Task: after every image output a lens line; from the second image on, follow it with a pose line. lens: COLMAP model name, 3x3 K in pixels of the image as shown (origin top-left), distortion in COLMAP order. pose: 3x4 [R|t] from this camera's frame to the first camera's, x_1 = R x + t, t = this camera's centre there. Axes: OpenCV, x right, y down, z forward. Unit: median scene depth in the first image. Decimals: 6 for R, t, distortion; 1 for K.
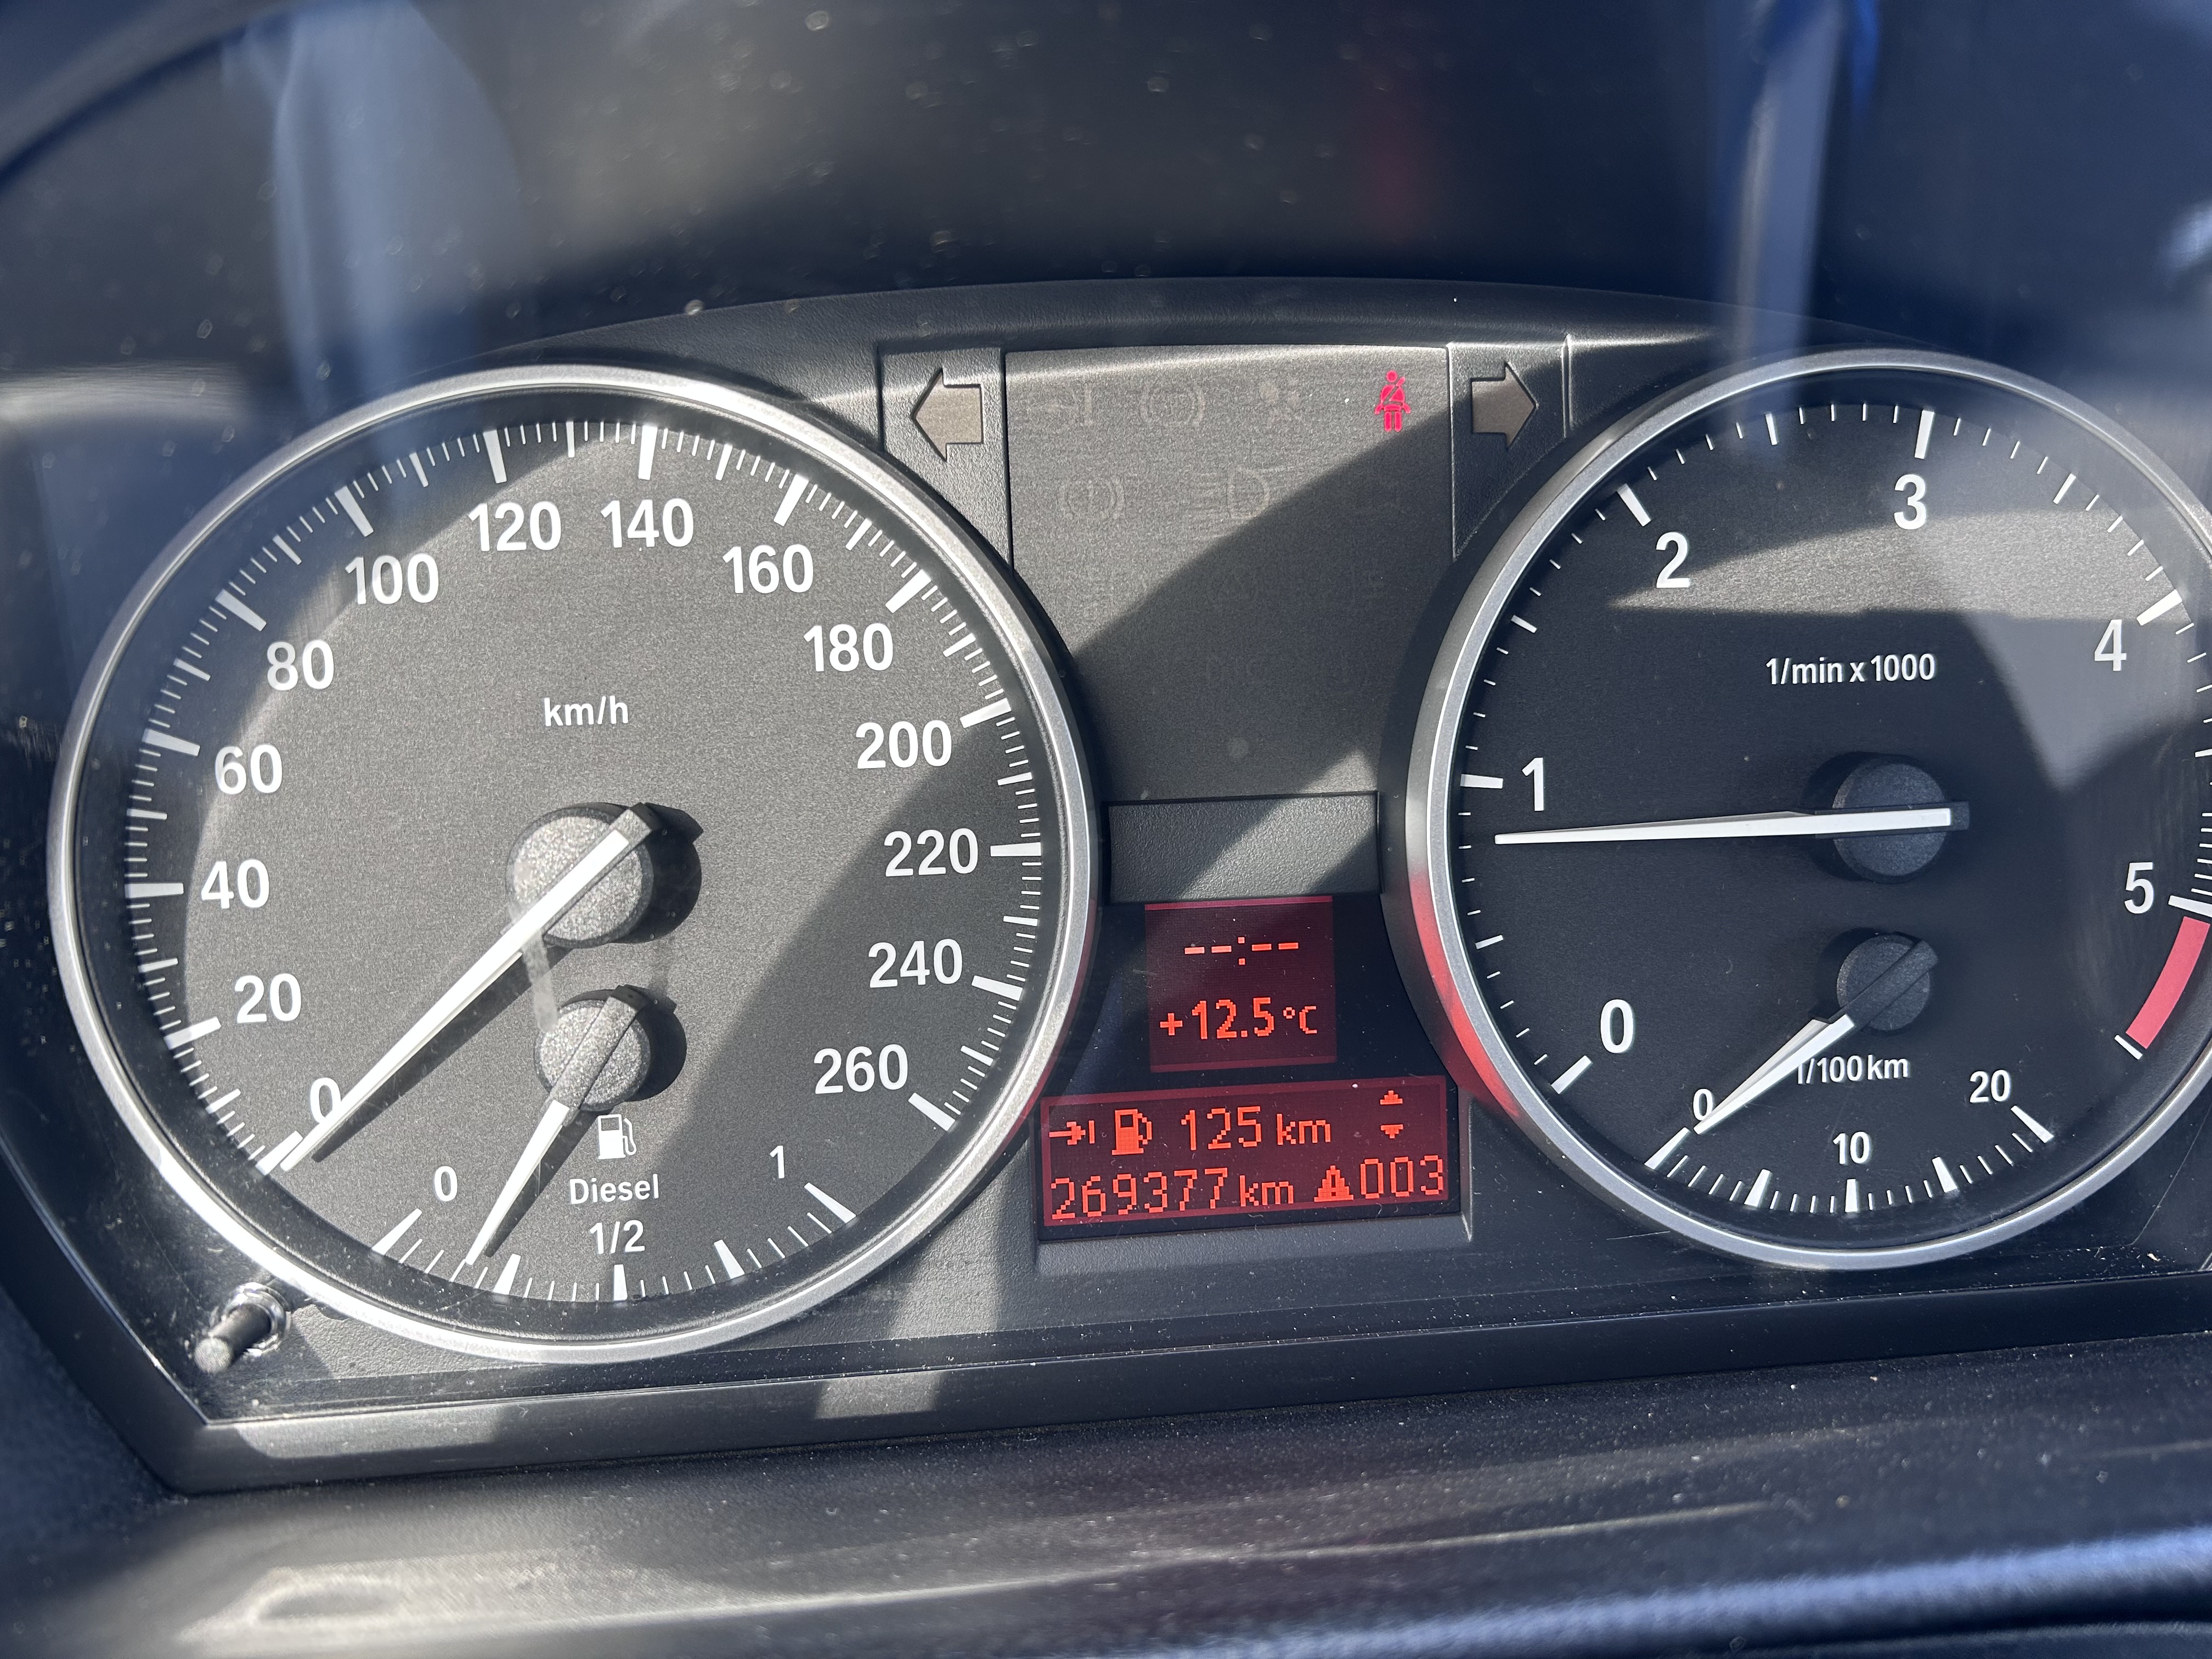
lens RADIAL K [[1675.0, 0, 1091.5], [0, 1675.0, 841.0], [0, 0, 1]] dist [0.057043, -0.053437]
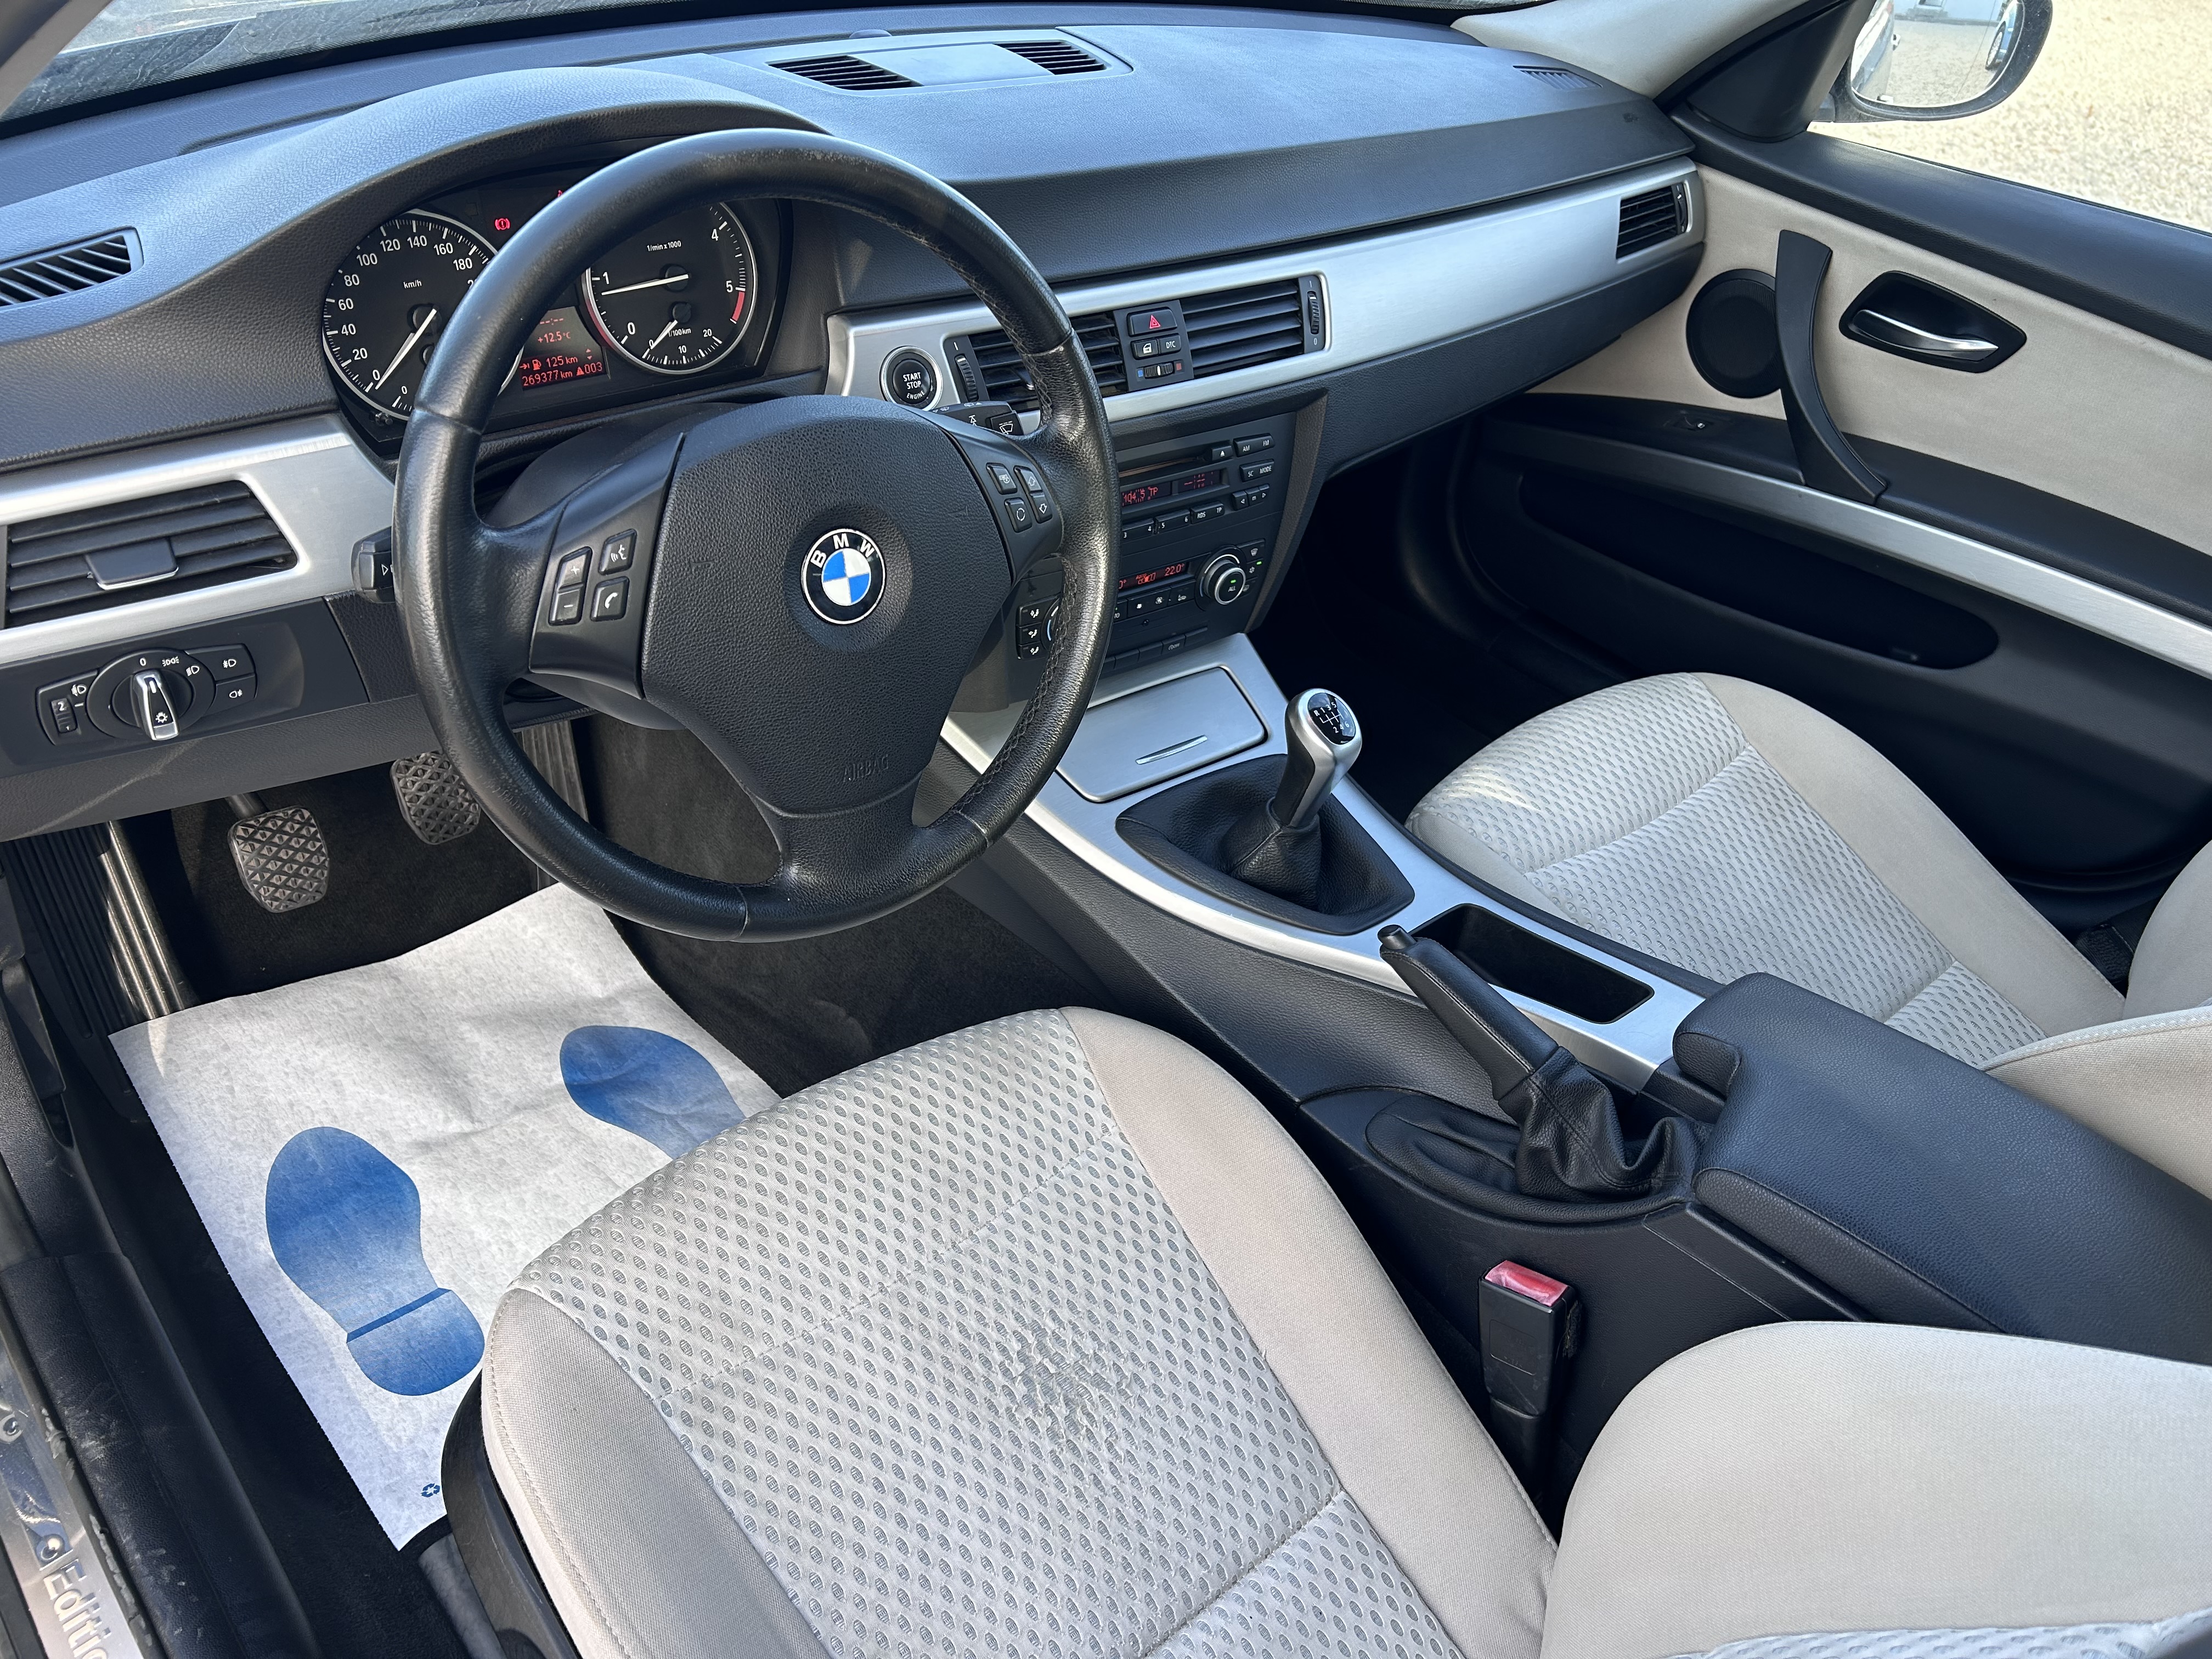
lens RADIAL K [[1675.0, 0, 1111.4], [0, 1675.0, 811.2], [0, 0, 1]] dist [0.057043, -0.053437]
pose [[0.808282, -0.274763, 0.520754, -1.596668], [0.092937, 0.932889, 0.347966, -0.168023], [-0.581414, -0.232858, 0.779574, -4.211639]]
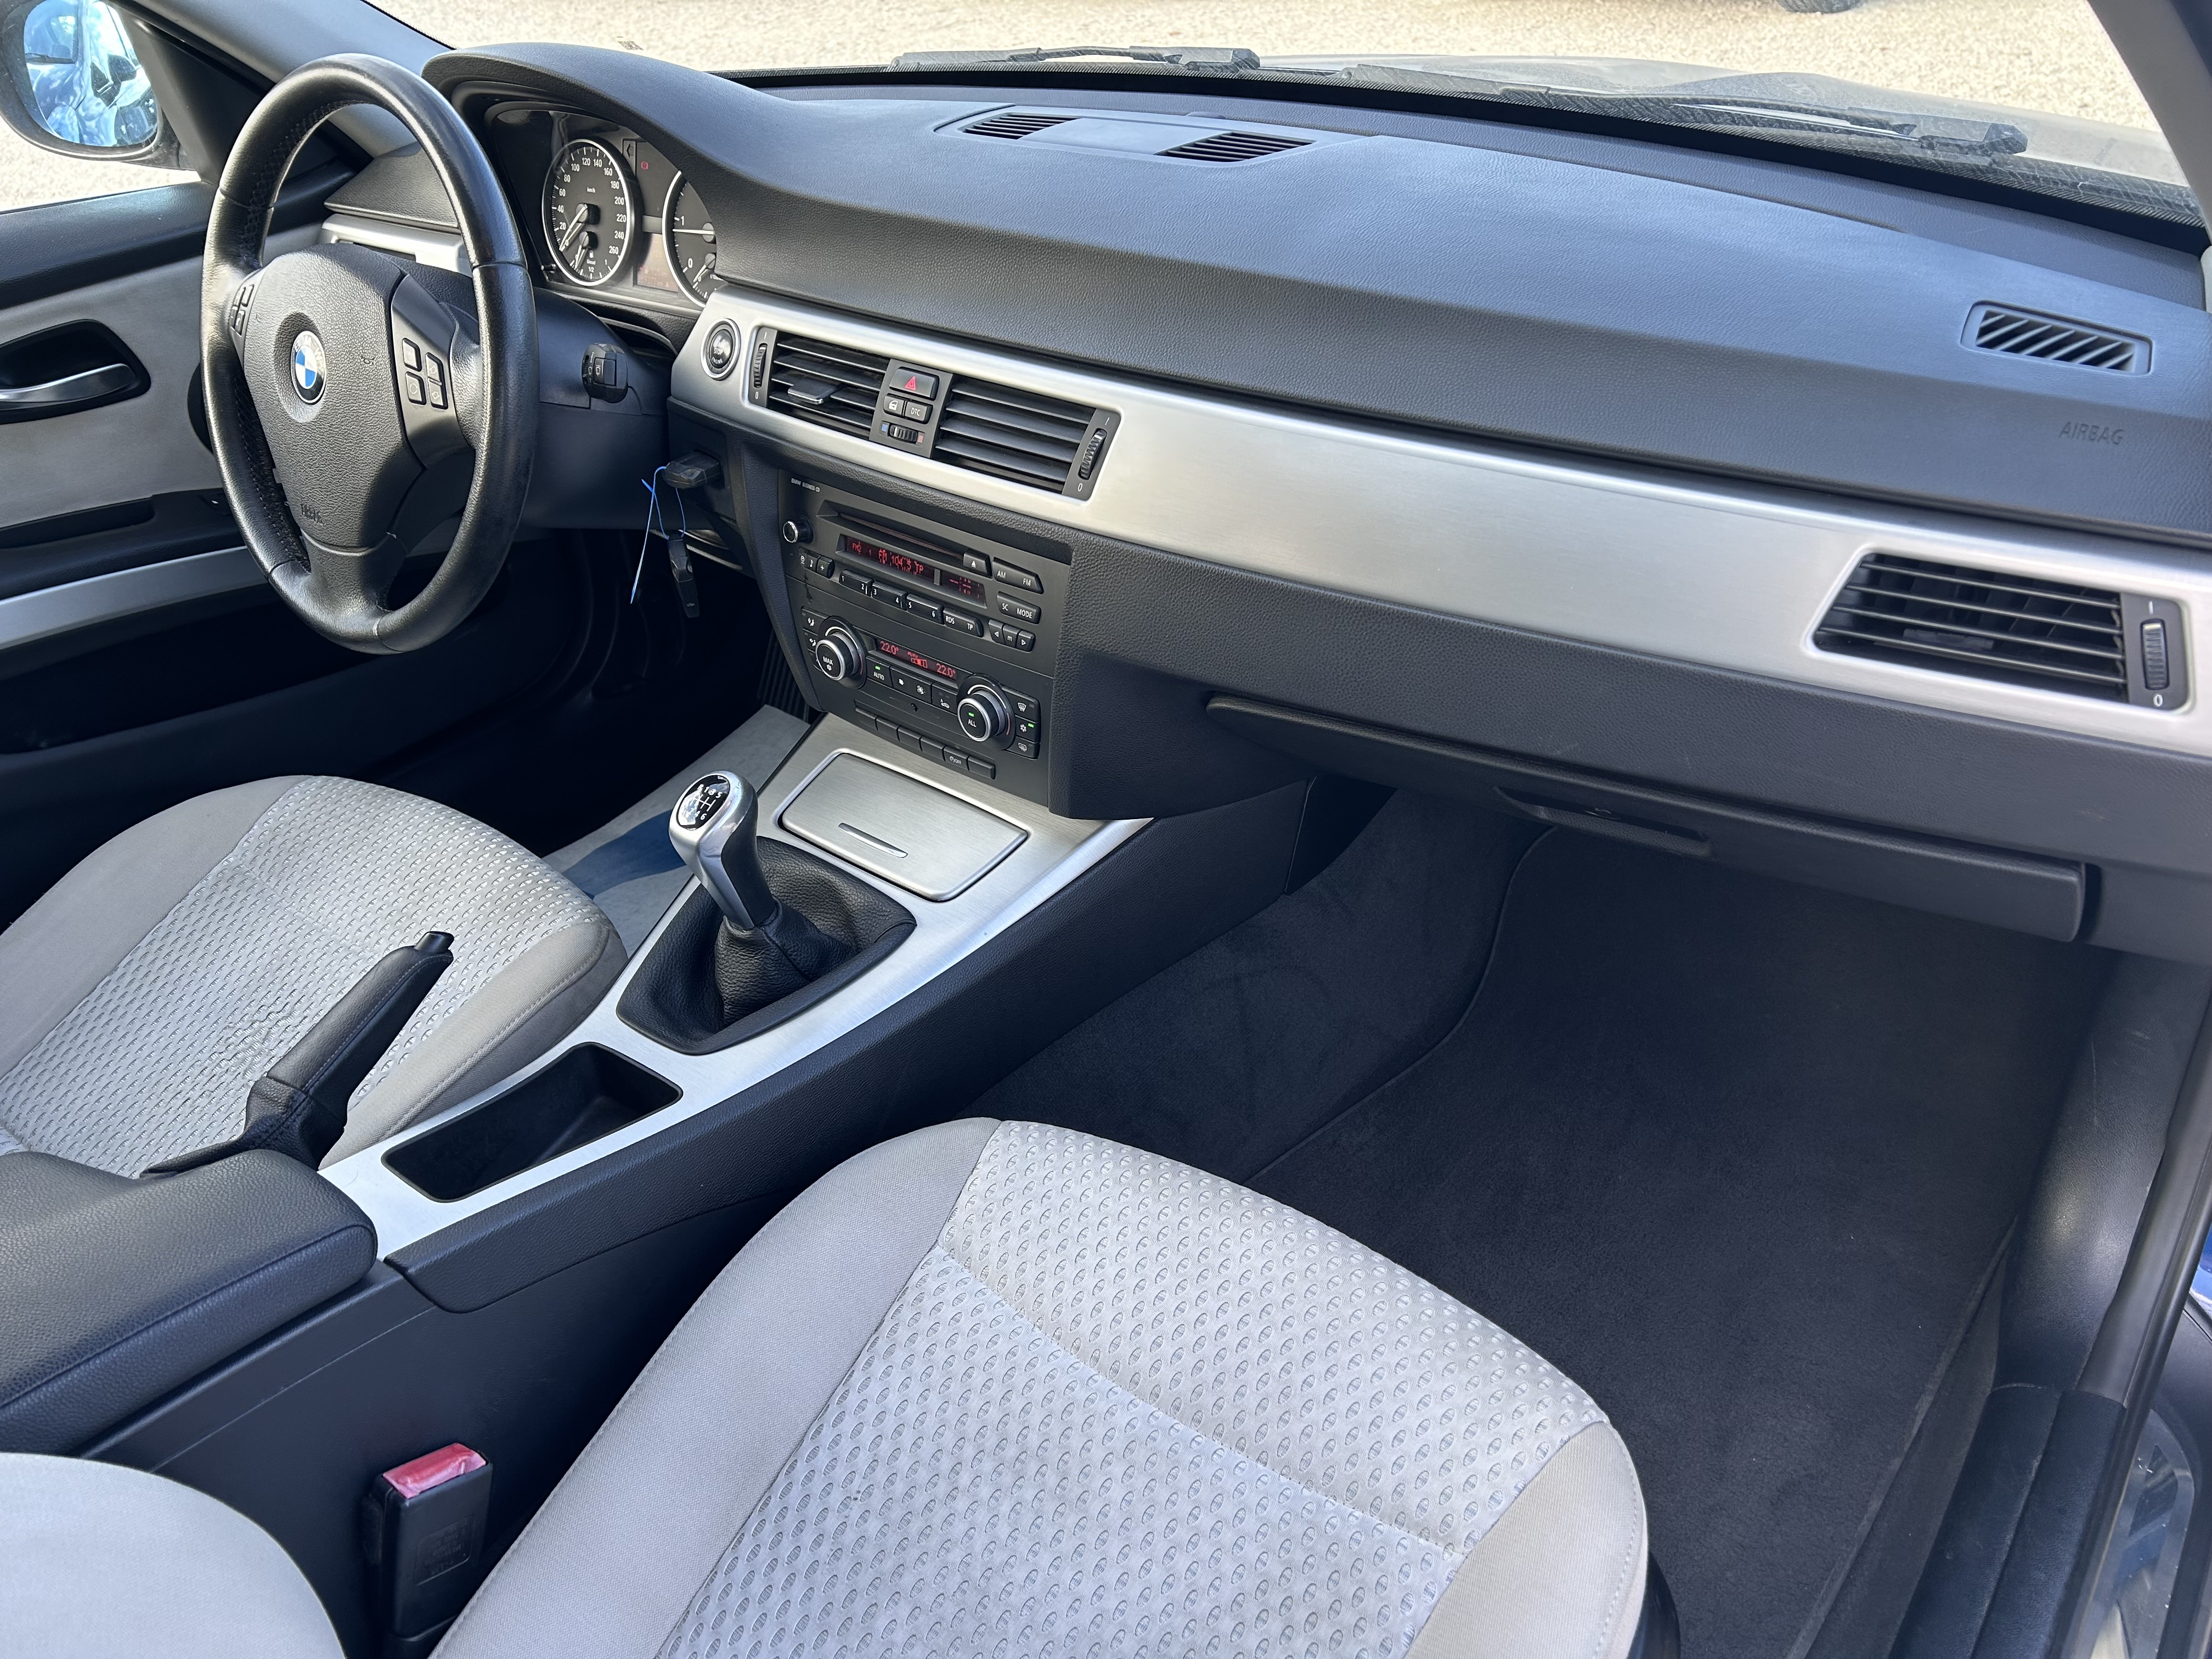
lens RADIAL K [[1675.0, 0, 1107.7], [0, 1675.0, 830.1], [0, 0, 1]] dist [0.057043, -0.053437]
pose [[0.727741, 0.339940, -0.595680, 6.389196], [-0.191745, 0.934734, 0.299176, -0.104803], [0.658504, -0.103504, 0.745426, -3.128384]]
